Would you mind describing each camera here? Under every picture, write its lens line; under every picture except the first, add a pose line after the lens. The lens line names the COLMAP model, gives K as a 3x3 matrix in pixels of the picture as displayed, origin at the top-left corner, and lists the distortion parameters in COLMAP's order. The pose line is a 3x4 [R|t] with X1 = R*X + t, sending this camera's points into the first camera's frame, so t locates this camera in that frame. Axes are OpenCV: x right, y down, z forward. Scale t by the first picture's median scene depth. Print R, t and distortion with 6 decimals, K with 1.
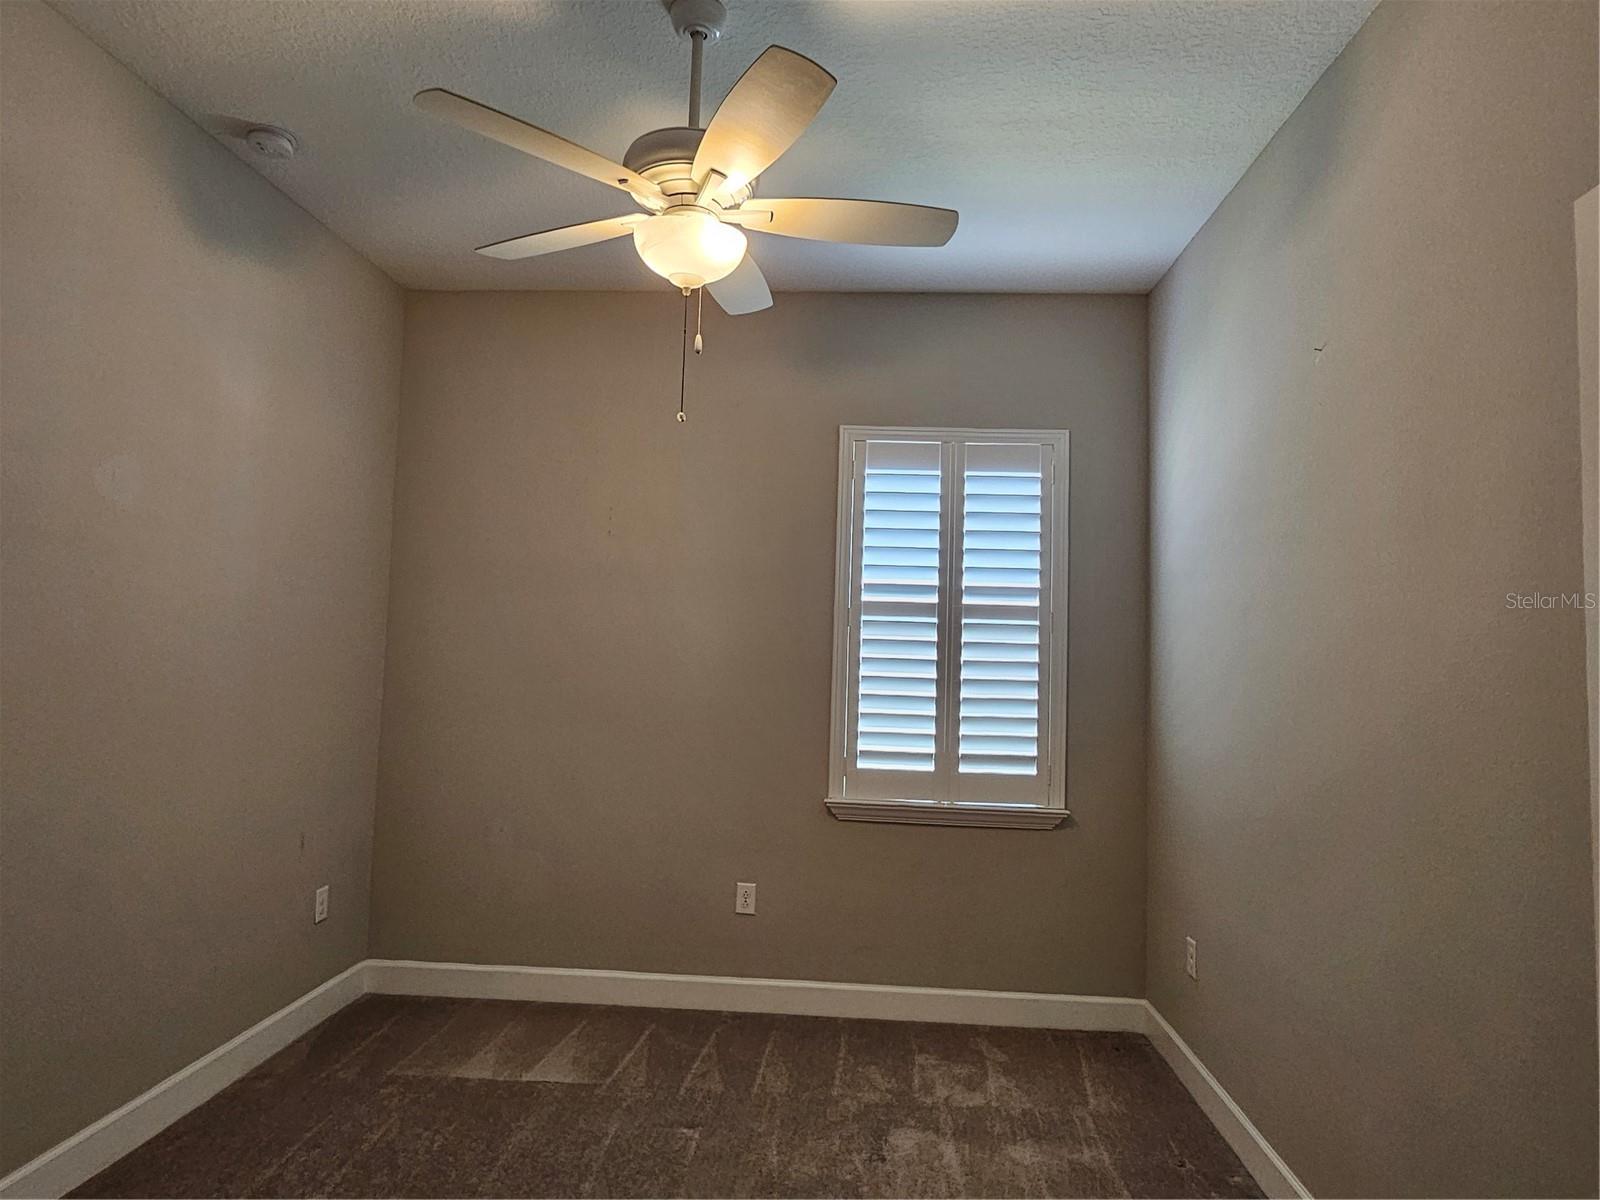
lens RADIAL K [[975.6, 0, 798.0], [0, 975.6, 594.1], [0, 0, 1]] dist [0.000331, -0.002695]
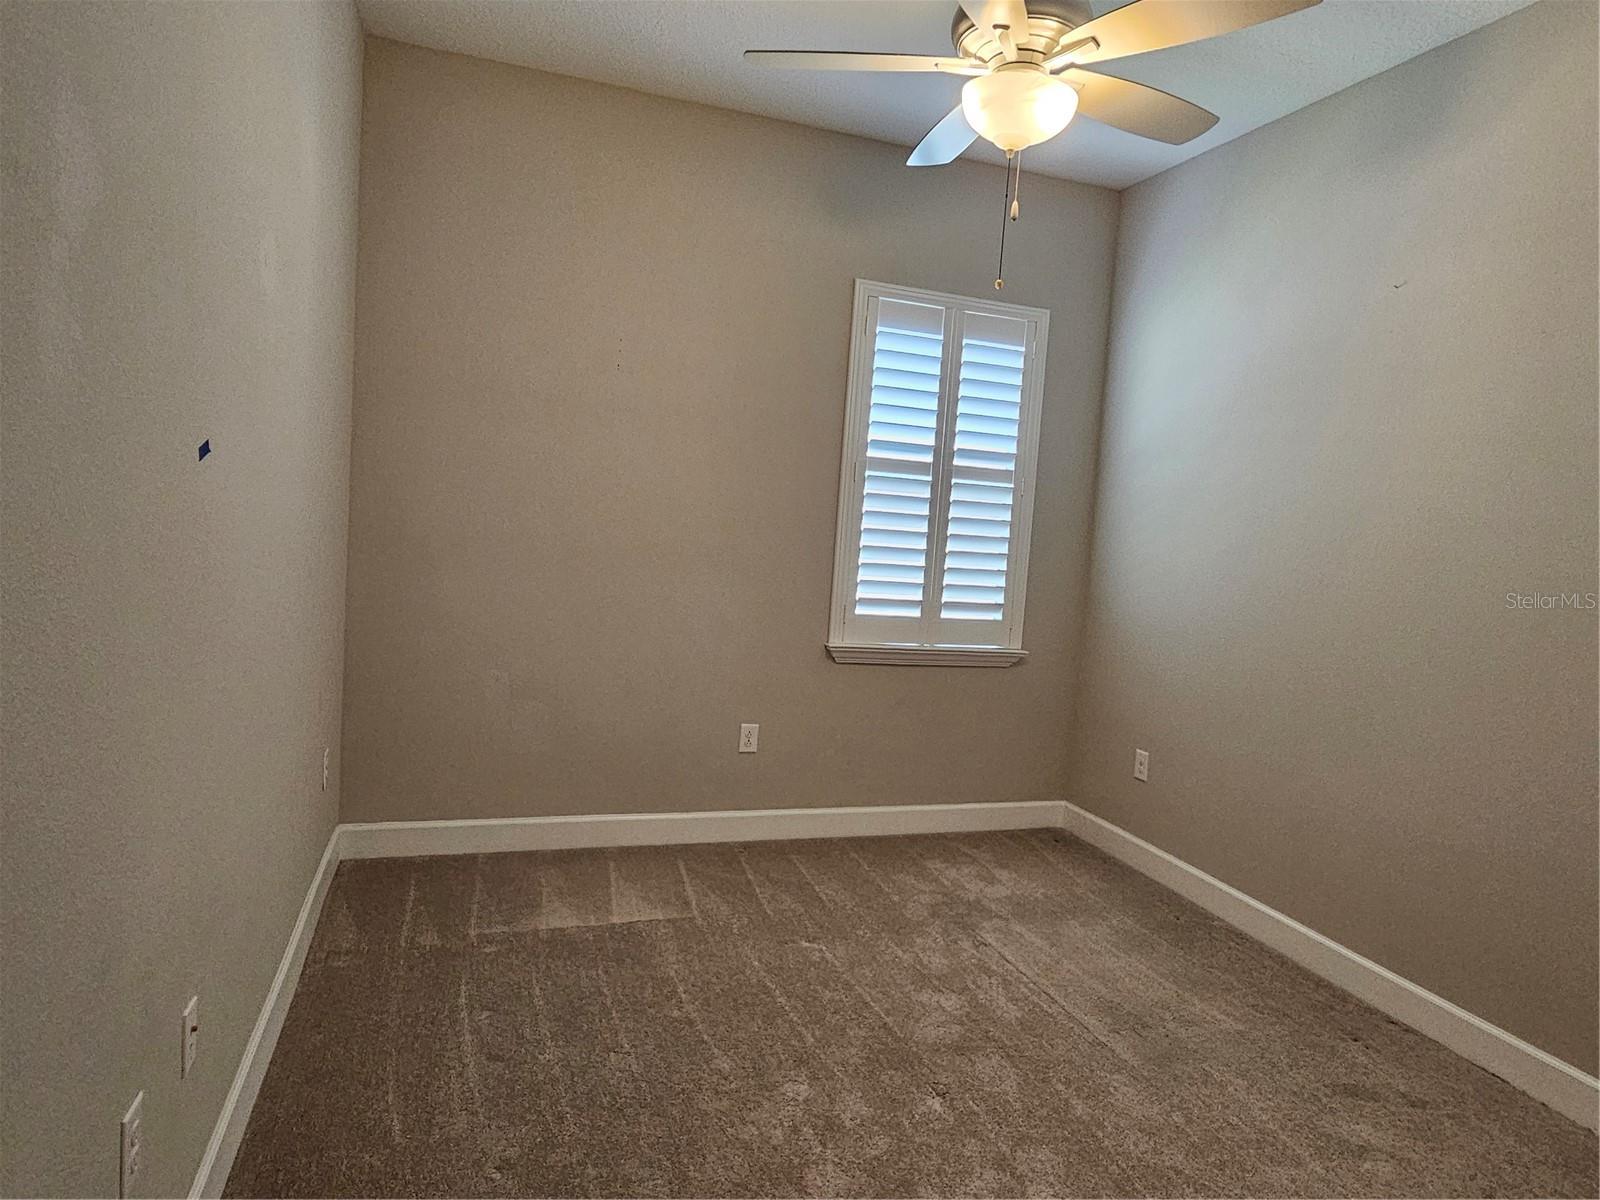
lens RADIAL K [[975.6, 0, 798.0], [0, 975.6, 594.1], [0, 0, 1]] dist [0.000331, -0.002695]
pose [[0.925121, 0.002535, 0.379664, -0.400471], [-0.065115, 0.986221, 0.152081, -0.001697], [-0.374047, -0.165415, 0.912539, 0.054376]]
